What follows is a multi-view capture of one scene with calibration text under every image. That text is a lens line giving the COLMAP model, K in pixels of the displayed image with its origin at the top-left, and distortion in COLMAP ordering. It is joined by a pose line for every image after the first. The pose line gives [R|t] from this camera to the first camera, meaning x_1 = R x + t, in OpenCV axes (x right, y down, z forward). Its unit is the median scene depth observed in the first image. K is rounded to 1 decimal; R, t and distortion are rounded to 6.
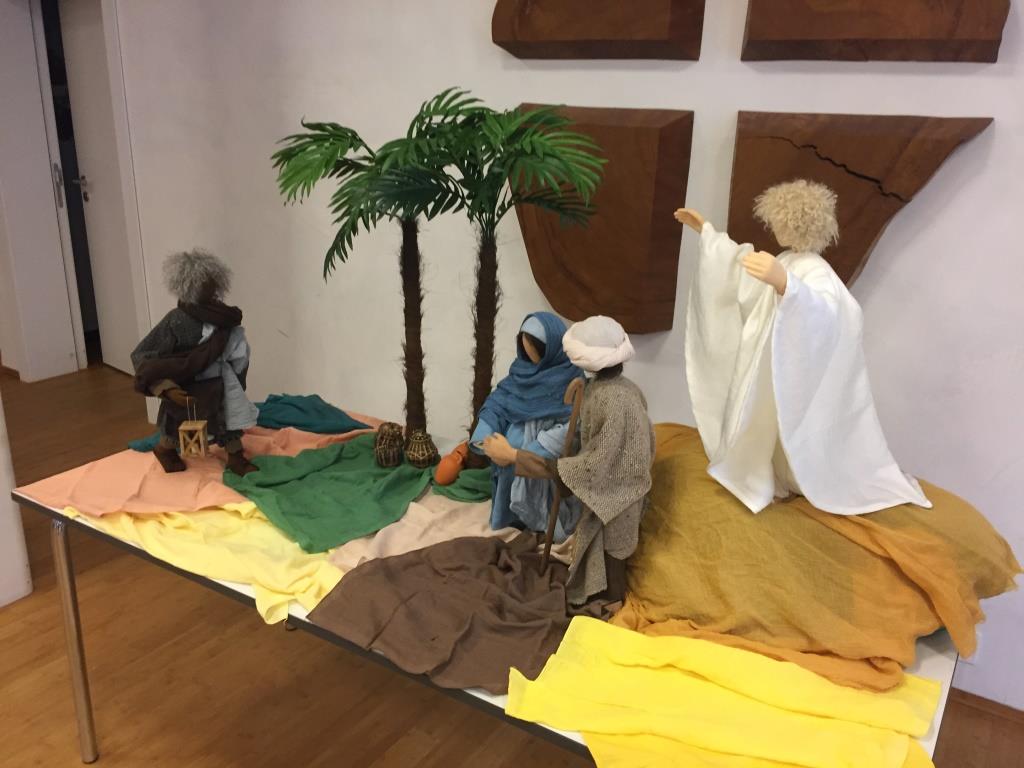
lens RADIAL K [[884.0, 0, 507.9], [0, 884.0, 396.7], [0, 0, 1]] dist [0.109134, -0.140424]
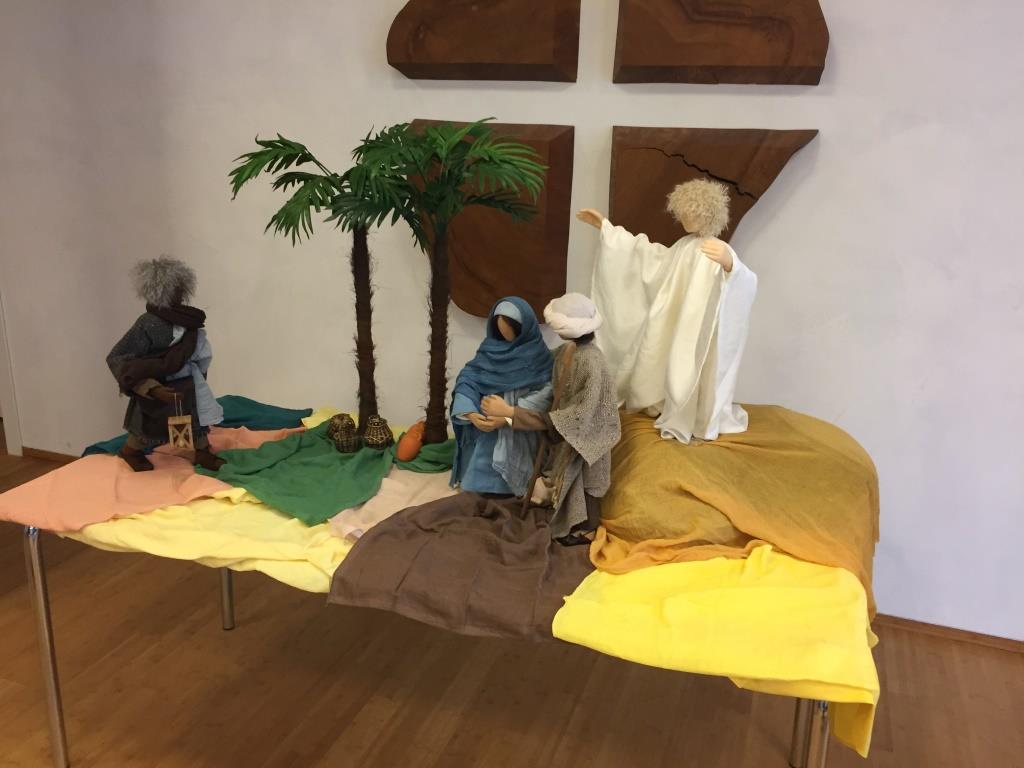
lens RADIAL K [[884.0, 0, 507.9], [0, 884.0, 396.7], [0, 0, 1]] dist [0.109134, -0.140424]
pose [[0.972915, -0.071693, 0.219763, -0.187640], [0.075732, 0.997078, -0.009999, 0.040378], [-0.218404, 0.026371, 0.975502, -0.111641]]
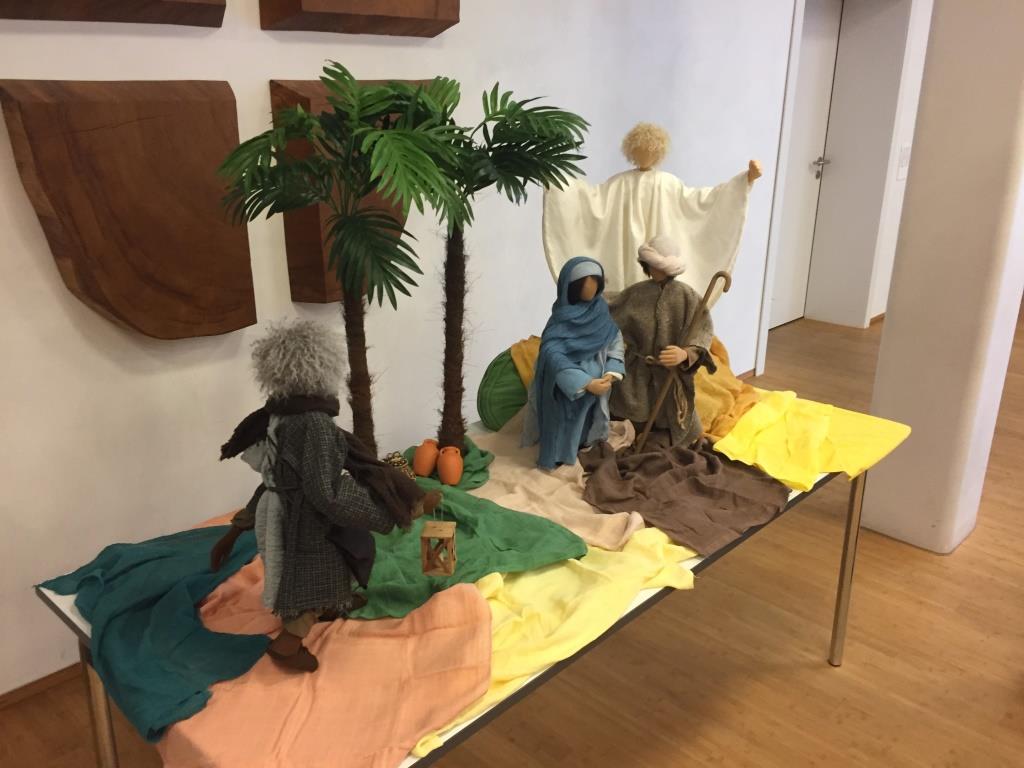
lens RADIAL K [[884.0, 0, 507.9], [0, 884.0, 396.7], [0, 0, 1]] dist [0.109134, -0.140424]
pose [[0.188950, -0.360625, 0.913372, -0.902629], [0.324624, 0.900772, 0.288495, -0.242443], [-0.926778, 0.241992, 0.287269, 0.655573]]
